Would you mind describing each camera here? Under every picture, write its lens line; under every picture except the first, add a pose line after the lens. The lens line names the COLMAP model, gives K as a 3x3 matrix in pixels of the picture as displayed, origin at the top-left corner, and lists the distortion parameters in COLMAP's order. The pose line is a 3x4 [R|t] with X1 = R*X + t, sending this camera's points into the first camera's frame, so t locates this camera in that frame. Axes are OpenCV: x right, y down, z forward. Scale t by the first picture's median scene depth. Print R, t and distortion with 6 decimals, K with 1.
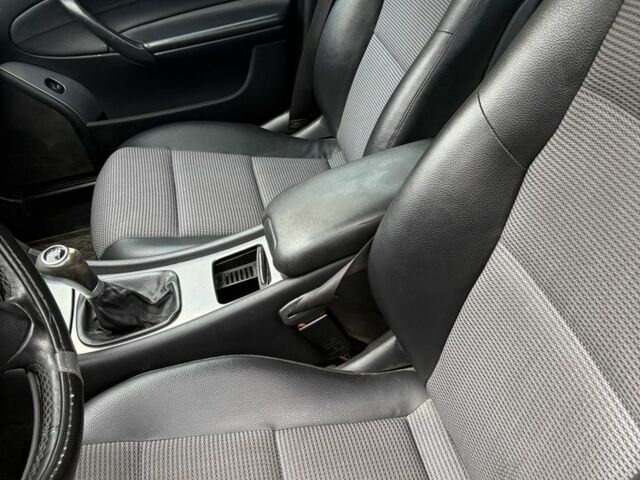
lens RADIAL K [[648.2, 0, 320.0], [0, 648.2, 240.0], [0, 0, 1]] dist [0.160399, -0.473106]
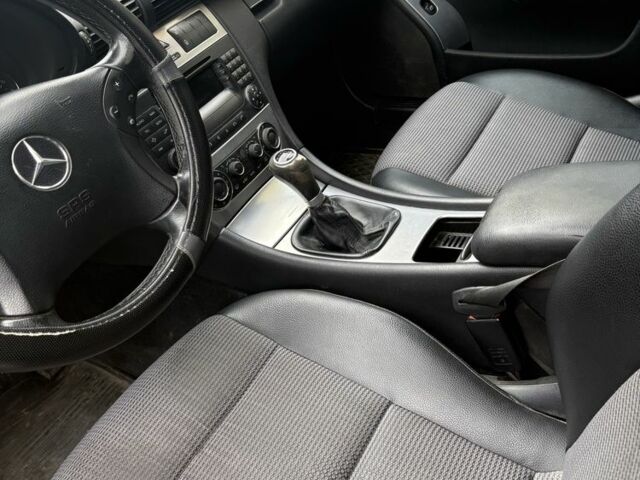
lens RADIAL K [[648.2, 0, 320.0], [0, 648.2, 240.0], [0, 0, 1]] dist [0.160399, -0.473106]
pose [[0.743222, 0.375795, -0.553534, 0.256690], [-0.321795, 0.926152, 0.196697, -0.071294], [0.586574, 0.031935, 0.809266, 0.147860]]
